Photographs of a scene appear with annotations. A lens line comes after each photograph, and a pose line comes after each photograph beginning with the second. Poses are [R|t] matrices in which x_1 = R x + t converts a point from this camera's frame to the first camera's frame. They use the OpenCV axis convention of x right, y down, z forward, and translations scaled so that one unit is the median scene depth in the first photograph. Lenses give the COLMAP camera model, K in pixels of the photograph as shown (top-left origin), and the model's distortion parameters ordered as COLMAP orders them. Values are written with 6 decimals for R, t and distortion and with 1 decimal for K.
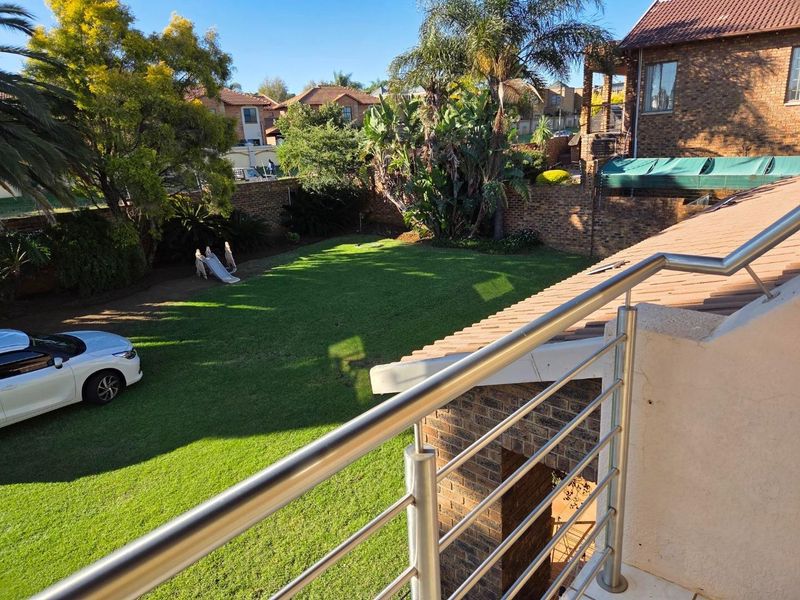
lens RADIAL K [[538.9, 0, 420.1], [0, 538.9, 300.5], [0, 0, 1]] dist [0.002196, 0.000894]
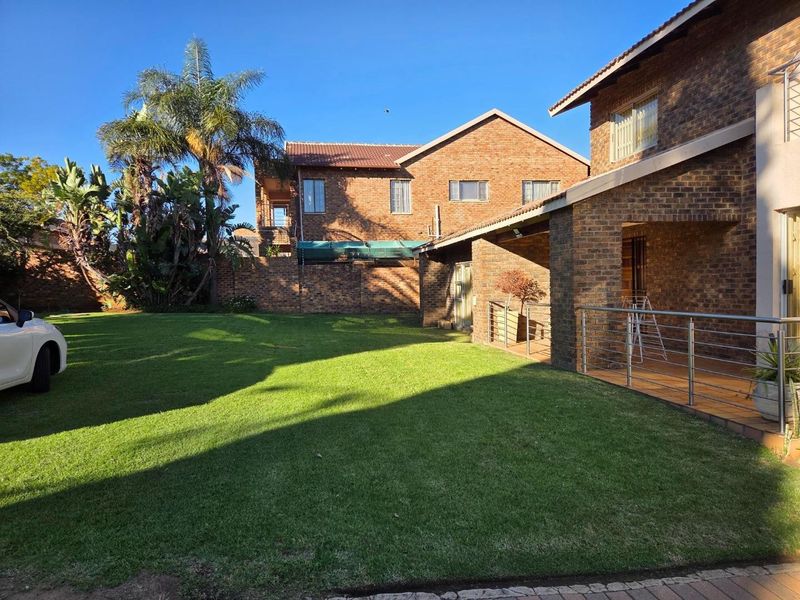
lens RADIAL K [[537.3, 0, 391.6], [0, 537.3, 304.8], [0, 0, 1]] dist [0.078105, -0.084610]
pose [[0.634402, 0.016036, 0.772837, -0.515573], [0.217675, 0.955620, -0.198512, 0.195580], [-0.741722, 0.294164, 0.602757, 0.107224]]
